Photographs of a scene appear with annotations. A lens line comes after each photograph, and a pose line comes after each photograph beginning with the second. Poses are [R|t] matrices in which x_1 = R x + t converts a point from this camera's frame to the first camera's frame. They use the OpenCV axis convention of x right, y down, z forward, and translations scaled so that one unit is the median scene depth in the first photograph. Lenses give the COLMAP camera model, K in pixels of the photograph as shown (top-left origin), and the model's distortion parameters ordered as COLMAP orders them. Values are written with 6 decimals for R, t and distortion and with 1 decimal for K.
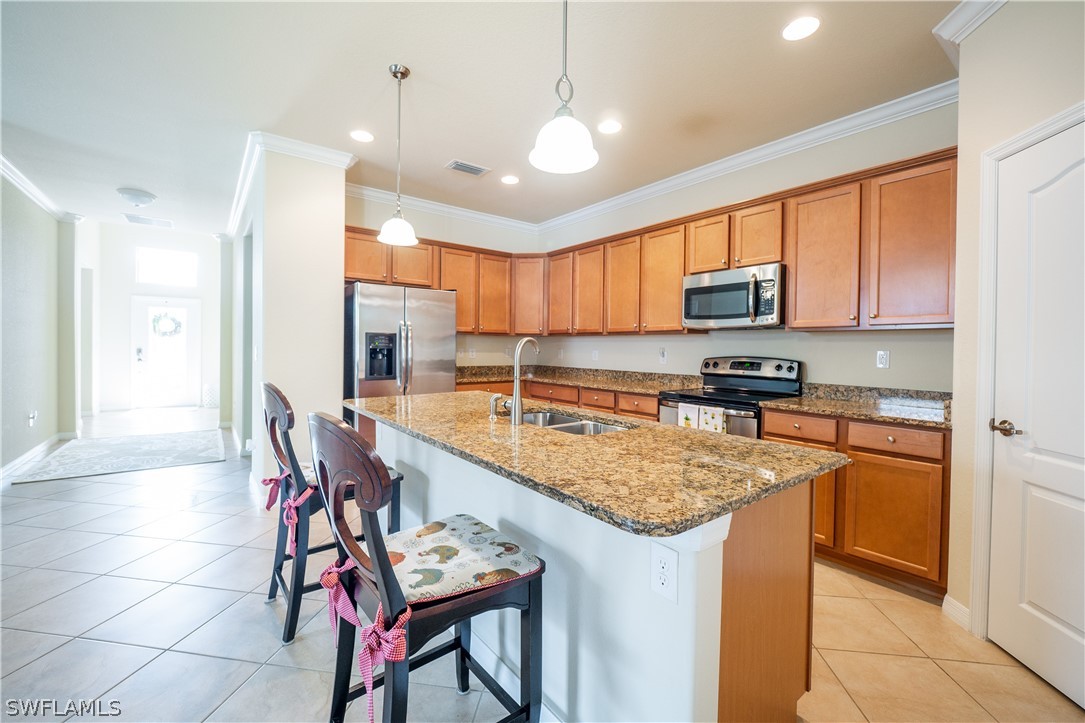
lens RADIAL K [[440.0, 0, 542.5], [0, 440.0, 361.5], [0, 0, 1]] dist [0.000258, 0.000008]
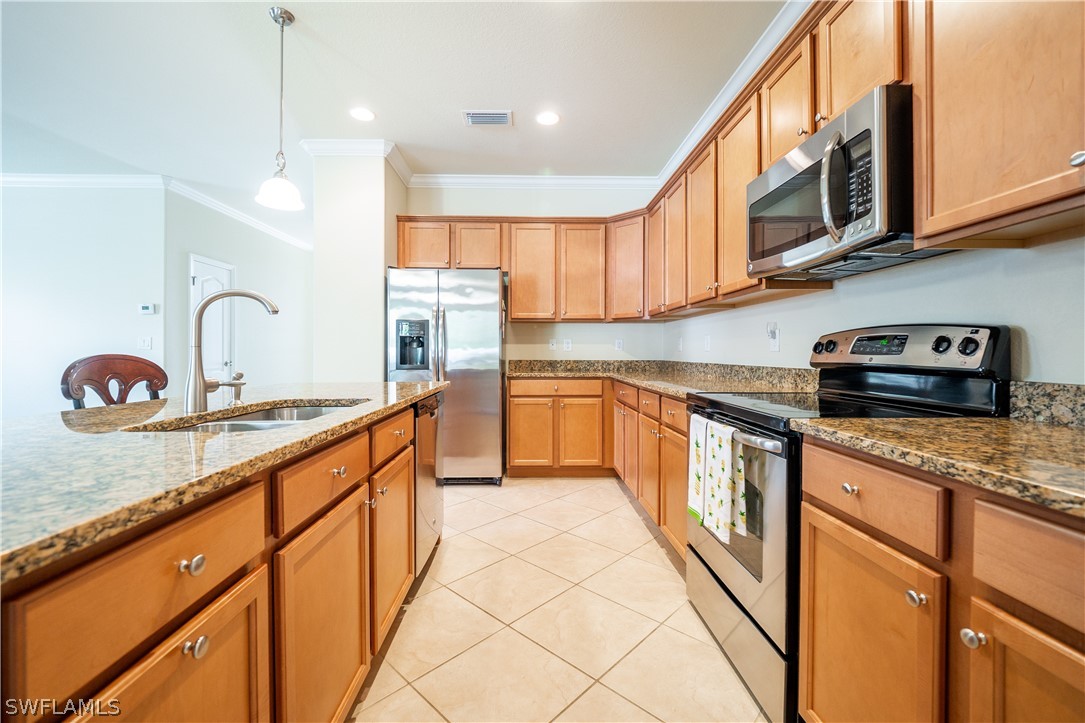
lens RADIAL K [[448.6, 0, 542.5], [0, 448.6, 361.5], [0, 0, 1]] dist [-0.000086, -0.000151]
pose [[0.813100, -0.003223, -0.582115, 0.457445], [-0.004862, 0.999912, -0.012327, 0.035386], [0.582103, 0.012853, 0.813013, 0.421072]]
